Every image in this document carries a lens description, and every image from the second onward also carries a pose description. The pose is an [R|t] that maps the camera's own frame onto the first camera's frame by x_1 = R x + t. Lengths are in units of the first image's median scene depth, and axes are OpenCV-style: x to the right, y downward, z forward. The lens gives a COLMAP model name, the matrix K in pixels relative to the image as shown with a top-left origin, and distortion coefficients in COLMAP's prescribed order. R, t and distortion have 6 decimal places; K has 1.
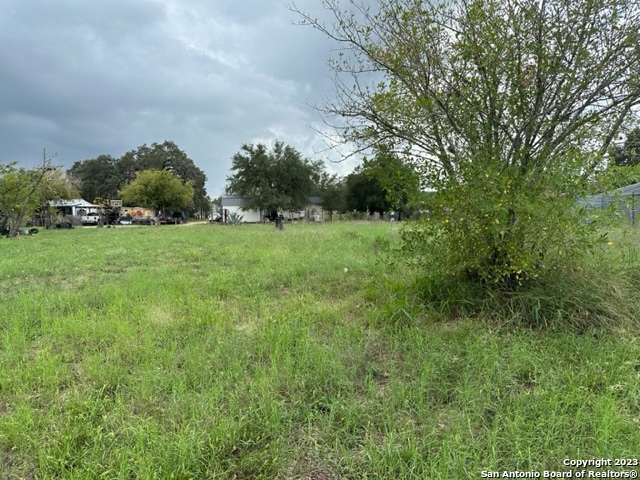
lens RADIAL K [[435.0, 0, 316.5], [0, 435.0, 241.9], [0, 0, 1]] dist [0.115677, -0.192360]
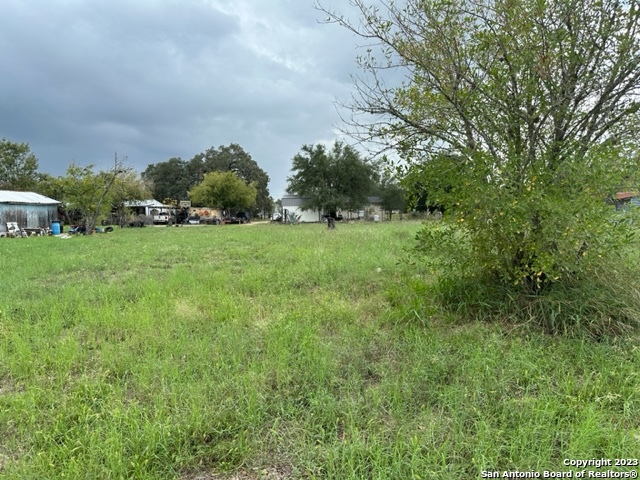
lens RADIAL K [[434.5, 0, 317.6], [0, 434.5, 245.2], [0, 0, 1]] dist [0.128283, -0.212235]
pose [[0.990288, 0.010442, -0.138641, 0.009027], [-0.009352, 0.999920, 0.008511, 0.000245], [0.138719, -0.007131, 0.990306, 0.000208]]
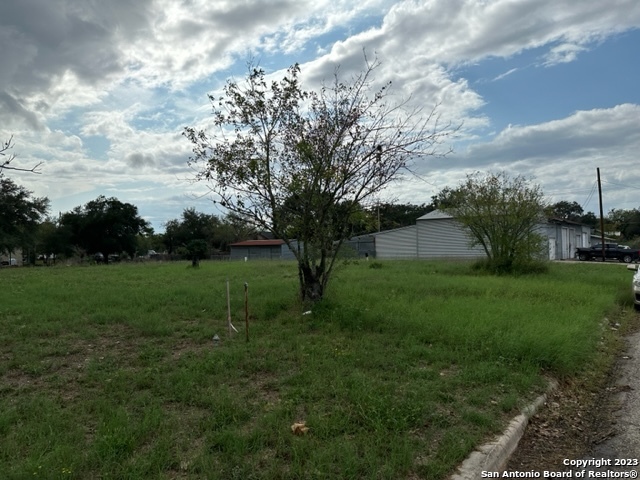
lens RADIAL K [[437.0, 0, 316.1], [0, 437.0, 240.6], [0, 0, 1]] dist [0.065624, -0.094985]
pose [[0.670366, 0.018386, 0.741802, -0.305914], [0.057008, 0.995462, -0.076191, 0.005231], [-0.739837, 0.093365, 0.666276, -0.025072]]
